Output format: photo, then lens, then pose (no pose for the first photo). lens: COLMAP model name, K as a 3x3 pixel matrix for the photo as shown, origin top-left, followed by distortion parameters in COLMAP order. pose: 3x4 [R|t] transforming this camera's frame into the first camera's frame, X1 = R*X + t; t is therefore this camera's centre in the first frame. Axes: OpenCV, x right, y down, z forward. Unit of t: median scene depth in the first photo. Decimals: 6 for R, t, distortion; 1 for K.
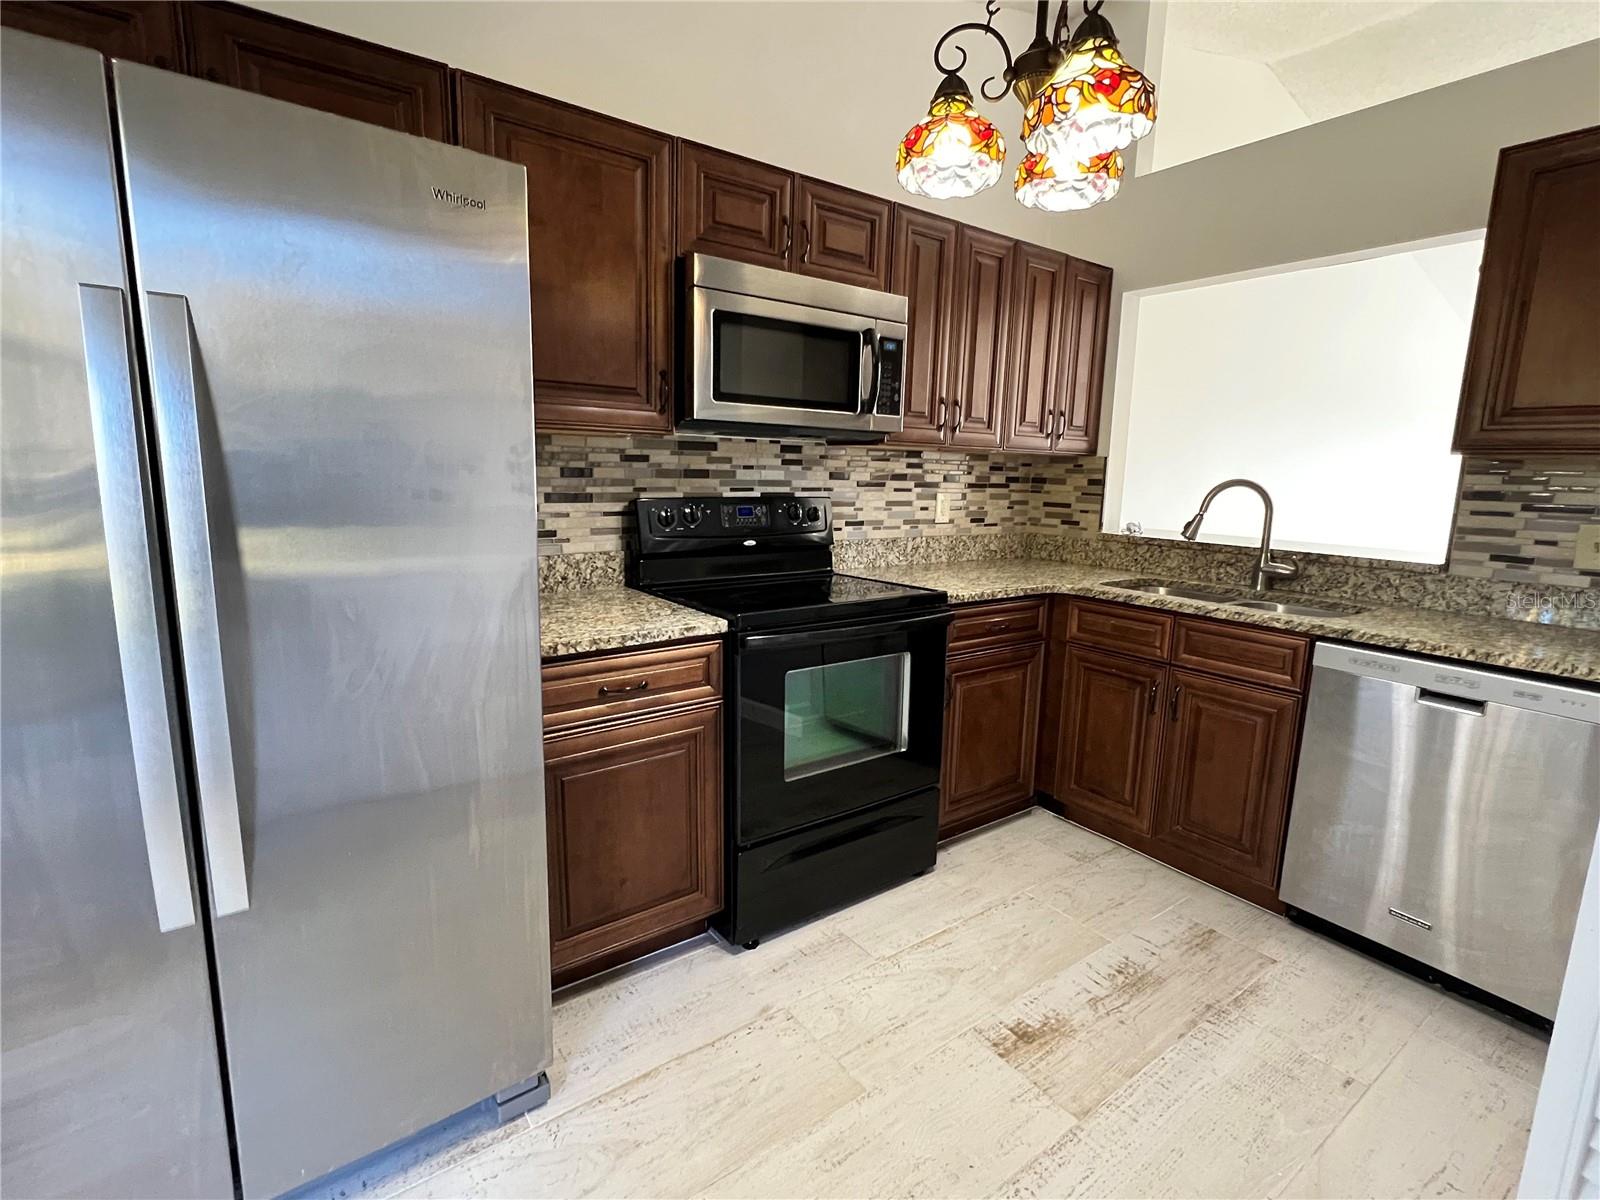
lens RADIAL K [[759.7, 0, 797.3], [0, 759.7, 598.1], [0, 0, 1]] dist [-0.002412, -0.000099]
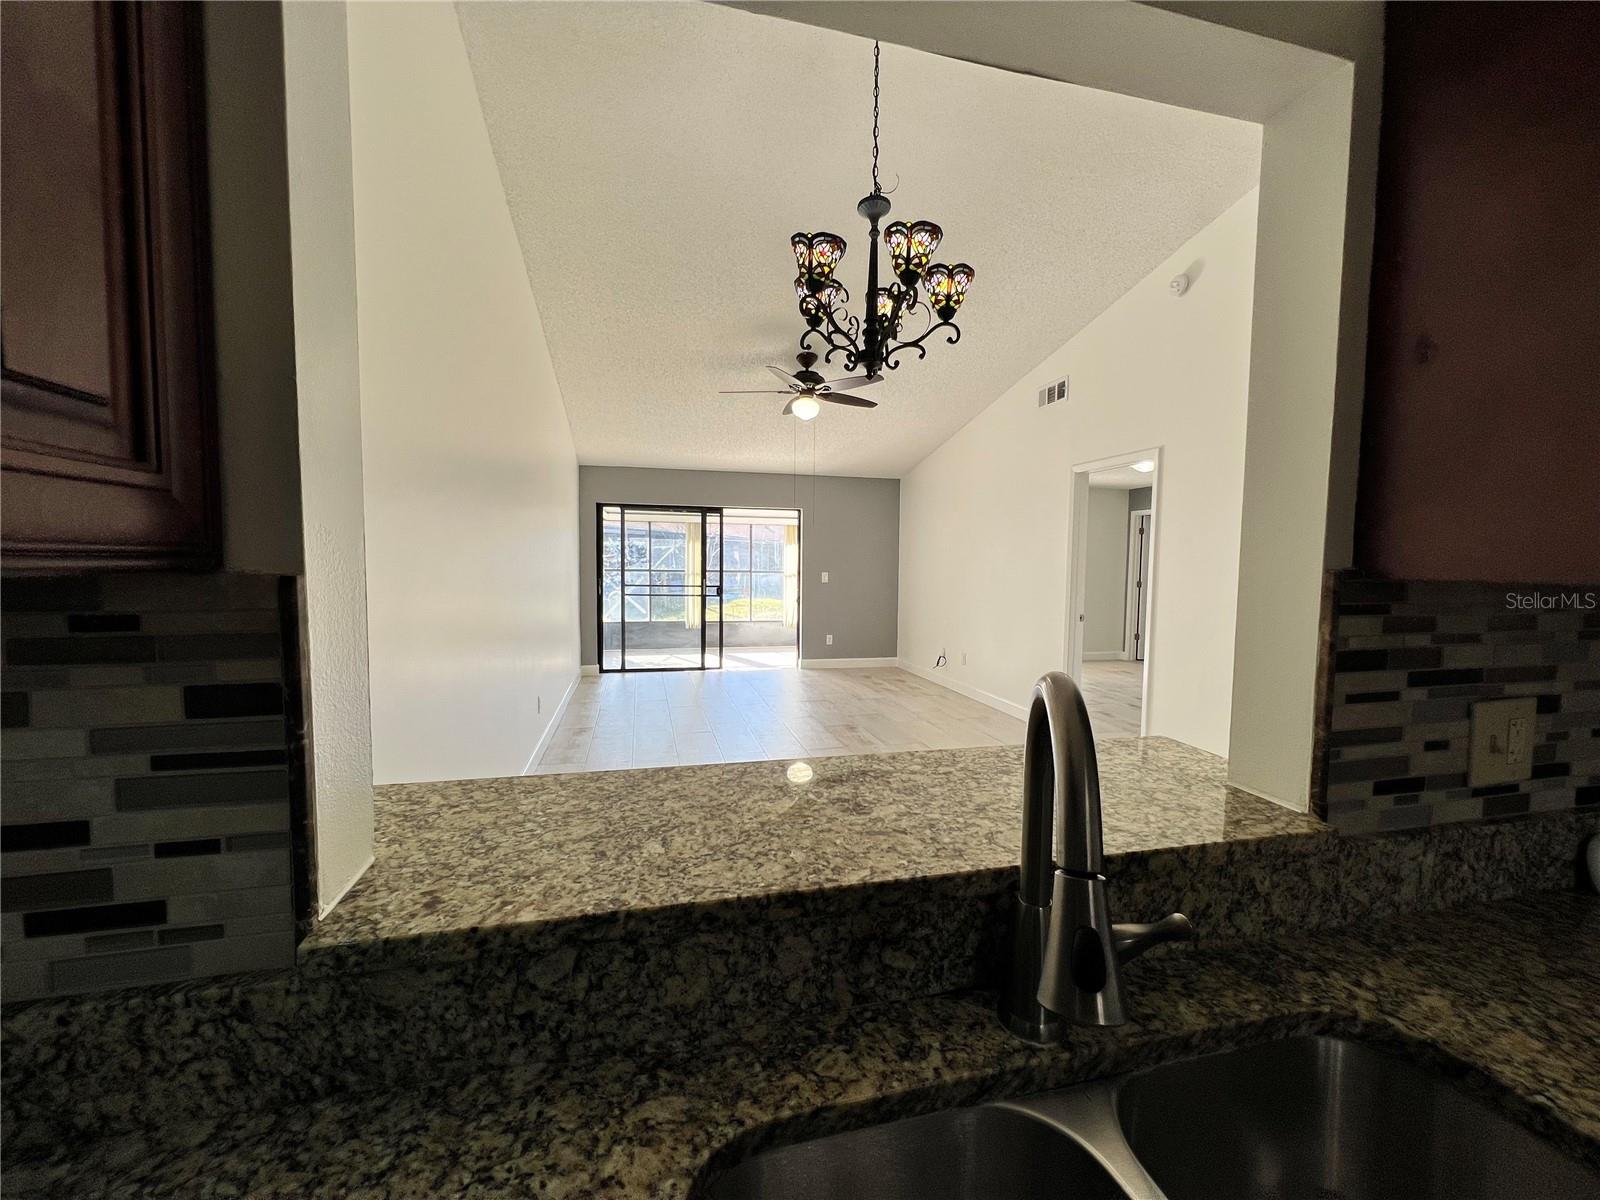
lens RADIAL K [[638.0, 0, 799.6], [0, 638.0, 597.9], [0, 0, 1]] dist [-0.002735, 0.000361]
pose [[0.373831, -0.074759, 0.924479, 0.380883], [0.155673, 0.987664, 0.016919, -0.205954], [-0.914339, 0.137591, 0.380857, 1.030545]]
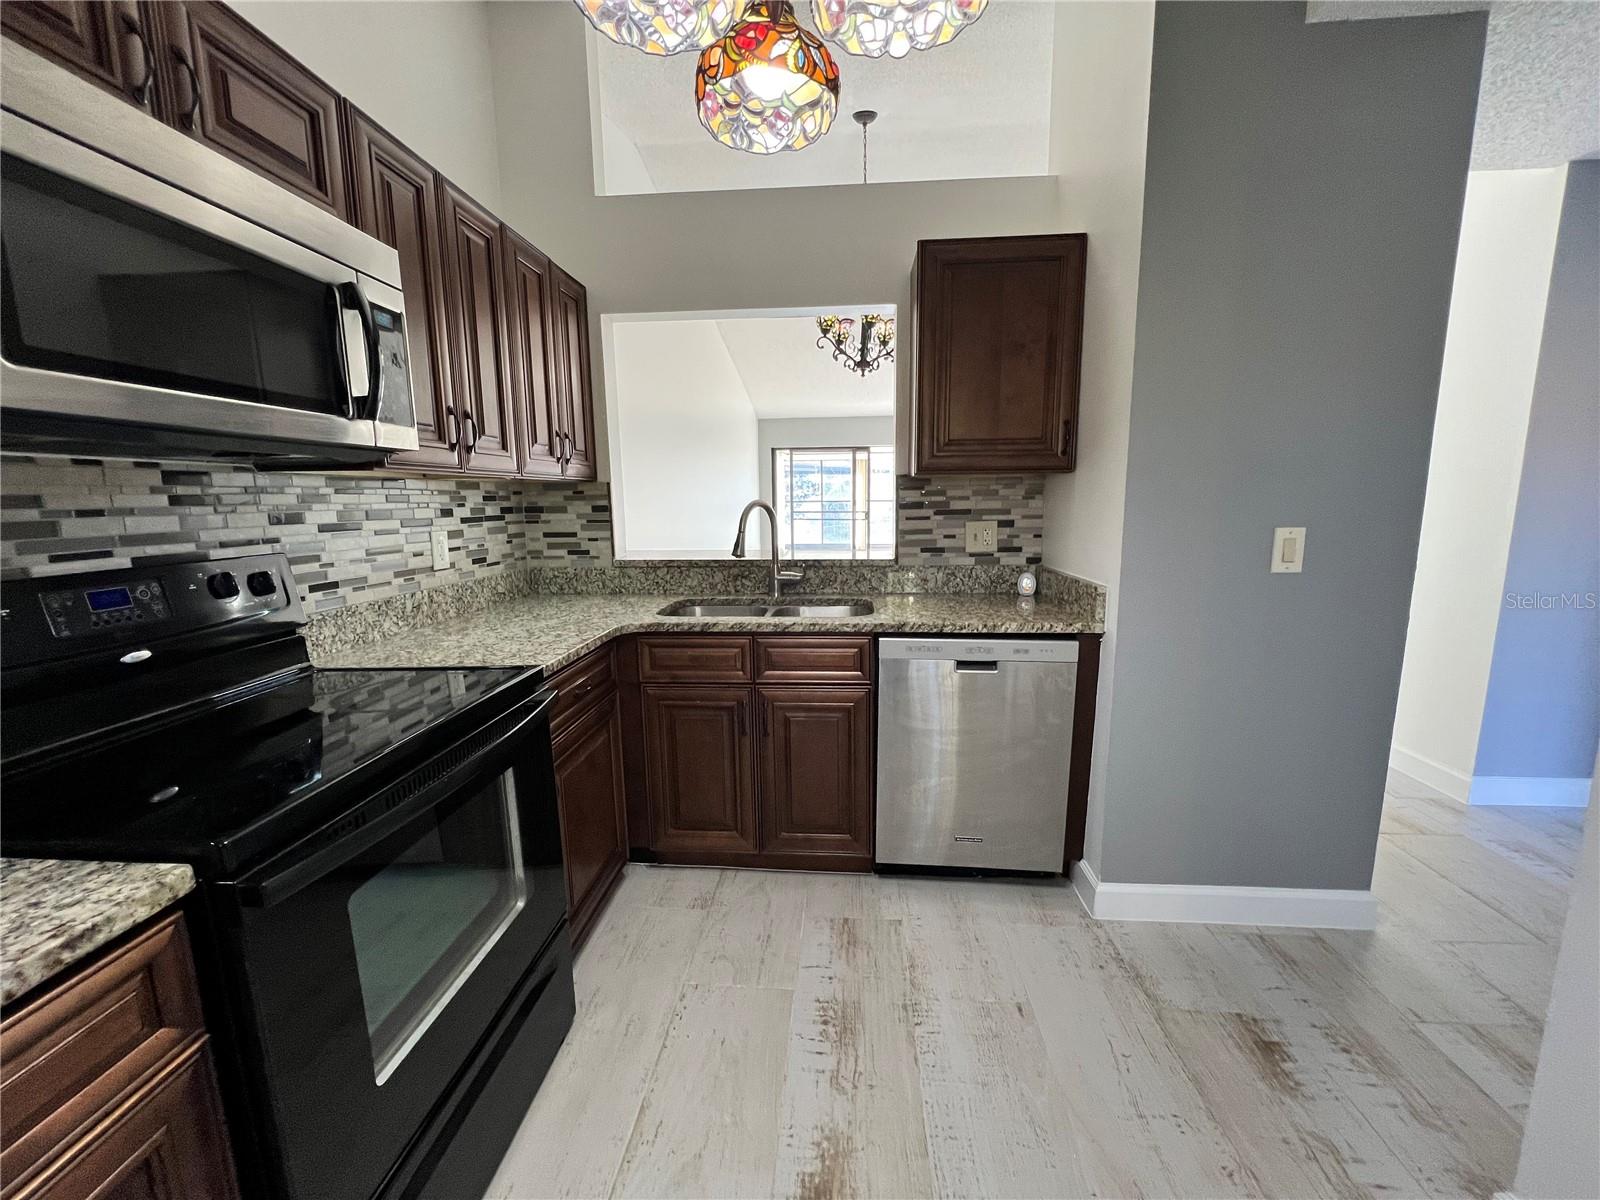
lens RADIAL K [[638.0, 0, 800.2], [0, 638.0, 596.7], [0, 0, 1]] dist [-0.002735, 0.000361]
pose [[0.647198, -0.150819, 0.747253, -0.087641], [0.156869, 0.985604, 0.063061, -0.069160], [-0.746007, 0.076408, 0.661540, 0.363262]]
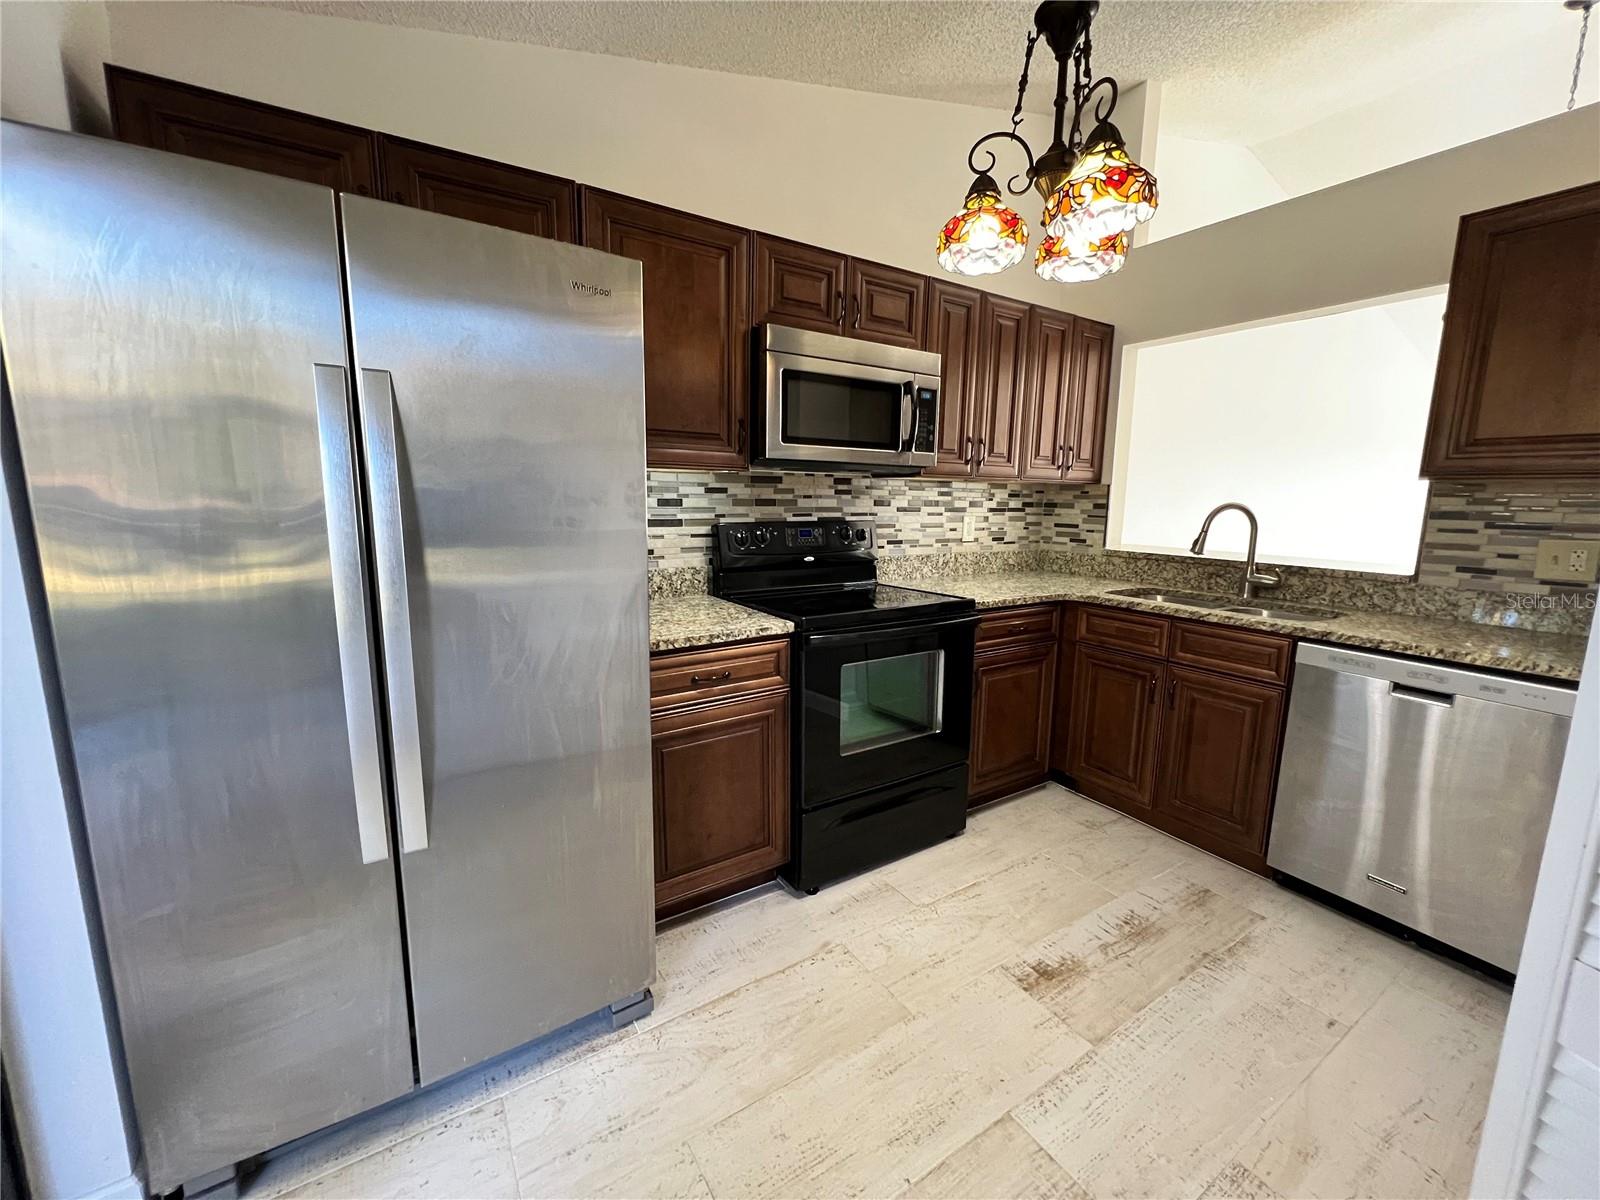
lens RADIAL K [[638.0, 0, 800.0], [0, 638.0, 596.6], [0, 0, 1]] dist [-0.002735, 0.000361]
pose [[0.998185, -0.000286, -0.060214, -0.015715], [-0.000512, 0.999912, -0.013253, 0.001030], [0.060213, 0.013260, 0.998097, -0.016717]]
